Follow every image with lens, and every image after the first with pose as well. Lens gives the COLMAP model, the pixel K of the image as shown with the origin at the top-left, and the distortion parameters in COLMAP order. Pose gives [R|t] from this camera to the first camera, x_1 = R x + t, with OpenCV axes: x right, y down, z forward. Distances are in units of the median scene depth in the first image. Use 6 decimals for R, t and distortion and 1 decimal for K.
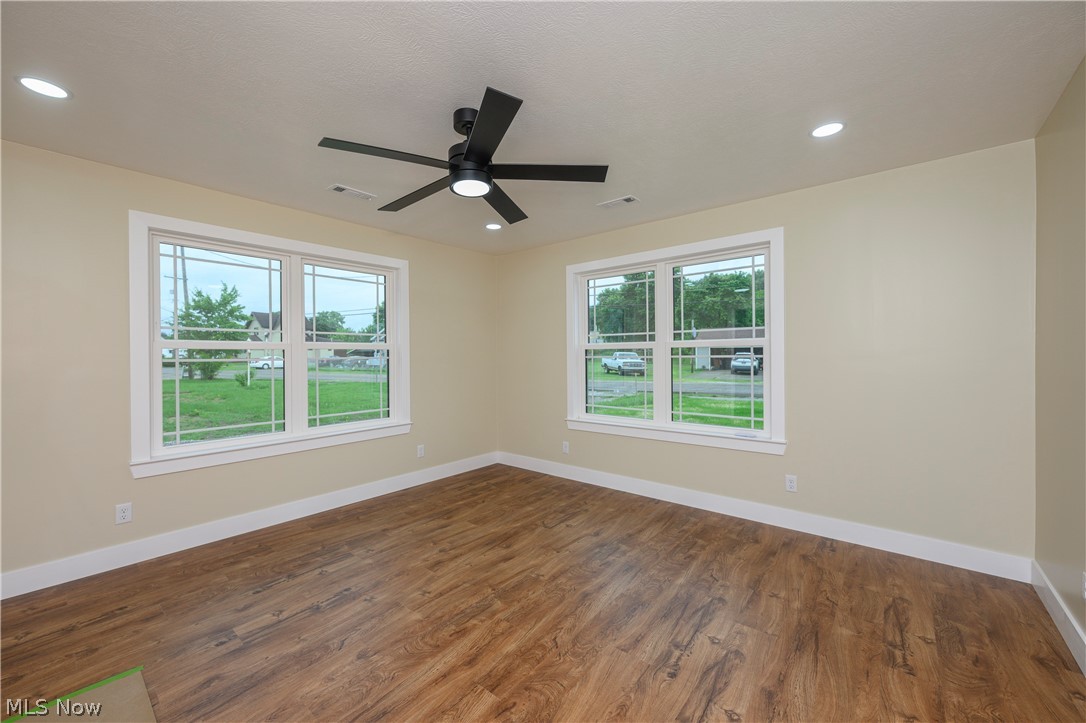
lens RADIAL K [[427.0, 0, 542.7], [0, 427.0, 355.6], [0, 0, 1]] dist [0.000024, -0.000186]
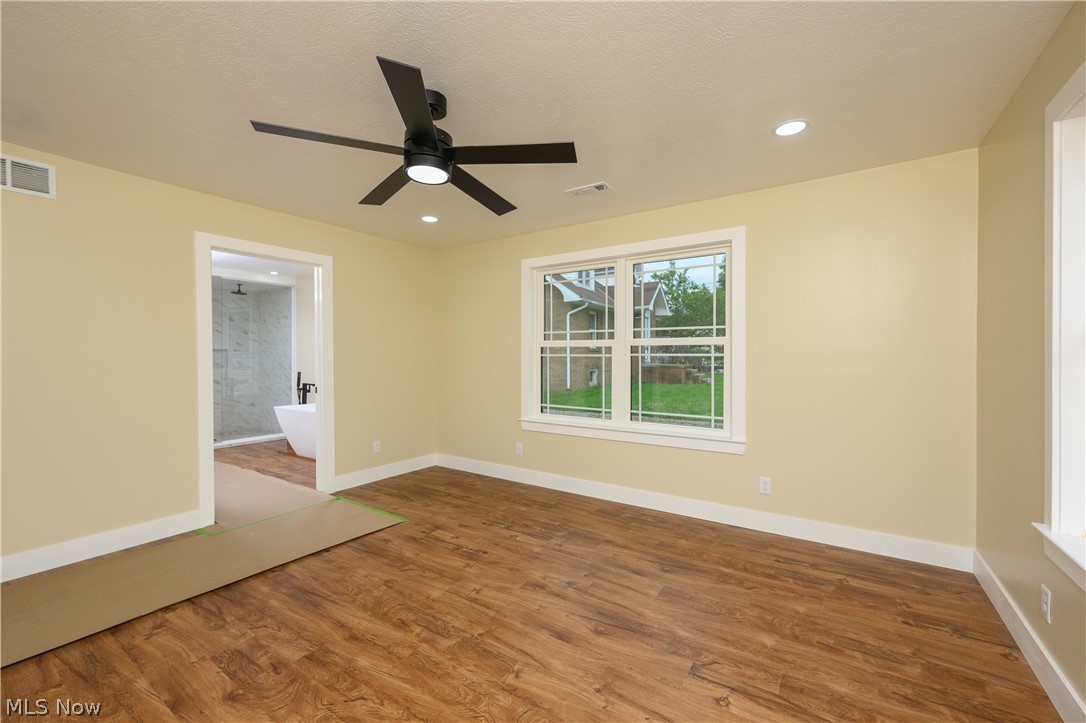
lens RADIAL K [[427.0, 0, 542.7], [0, 427.0, 355.6], [0, 0, 1]] dist [0.000024, -0.000186]
pose [[0.116096, 0.012337, -0.993161, 0.627498], [-0.001032, 0.999924, 0.012300, -0.006640], [0.993238, -0.000403, 0.116099, 0.891246]]
